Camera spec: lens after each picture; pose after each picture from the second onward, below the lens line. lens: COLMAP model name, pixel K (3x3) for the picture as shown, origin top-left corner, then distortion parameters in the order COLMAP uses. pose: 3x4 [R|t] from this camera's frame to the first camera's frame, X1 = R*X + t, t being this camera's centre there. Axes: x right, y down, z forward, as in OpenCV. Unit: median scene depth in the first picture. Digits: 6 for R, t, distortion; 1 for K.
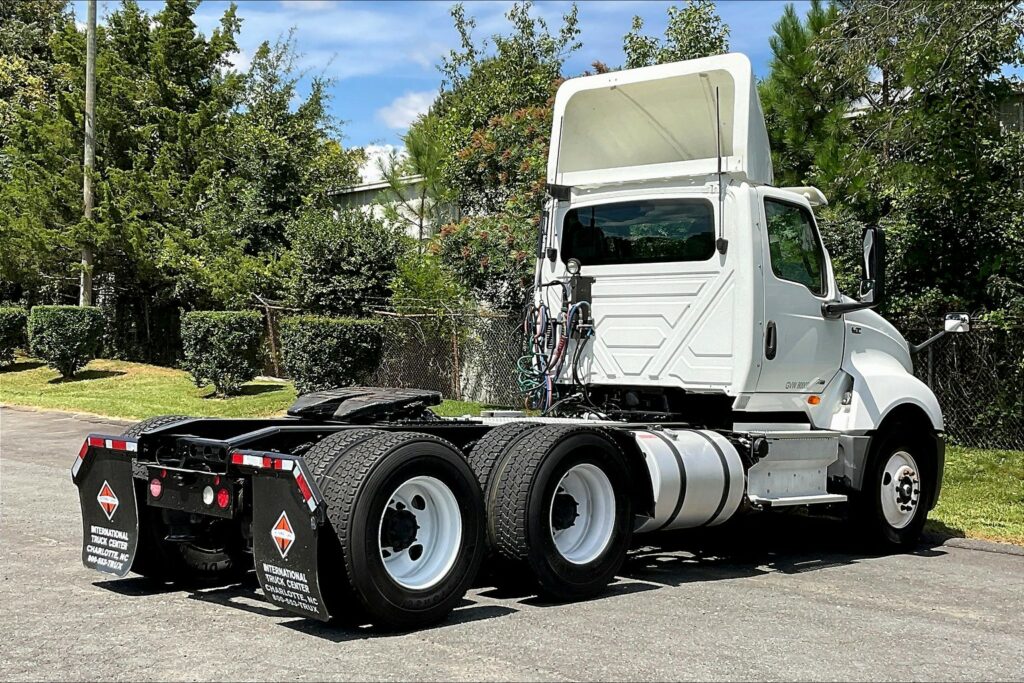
lens RADIAL K [[1452.5, 0, 512.0], [0, 1452.5, 341.5], [0, 0, 1]] dist [0.023170, -0.028407]
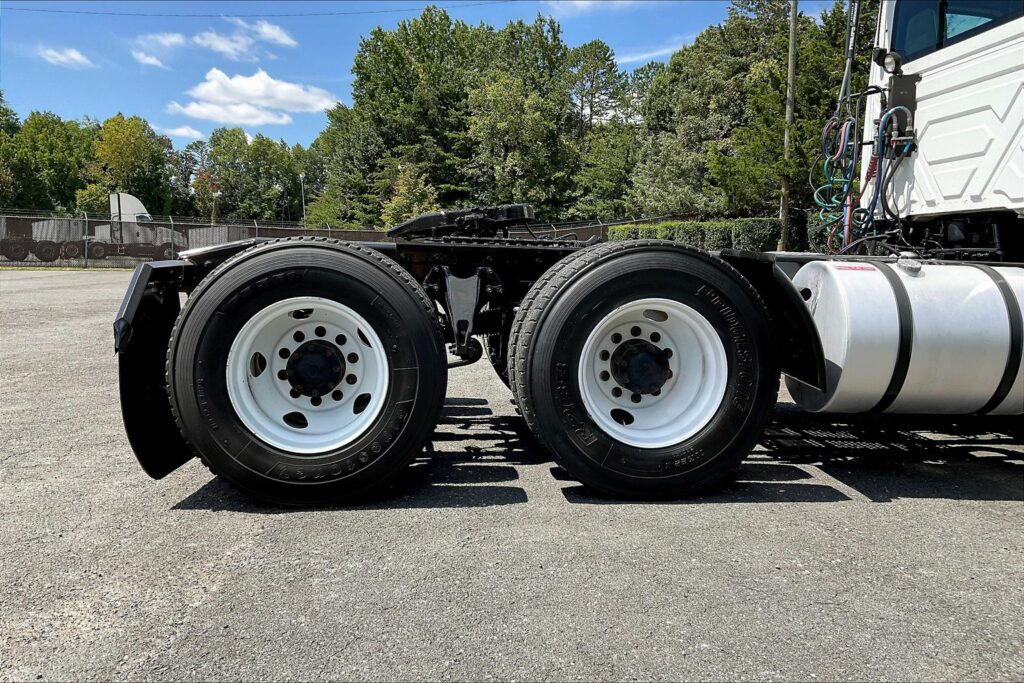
lens RADIAL K [[854.8, 0, 512.0], [0, 854.8, 341.5], [0, 0, 1]] dist [0.069620, -0.134456]
pose [[0.760928, 0.055882, -0.646425, 0.194083], [0.004334, 0.995824, 0.091187, 0.053185], [0.648822, -0.072189, 0.757509, 0.515942]]
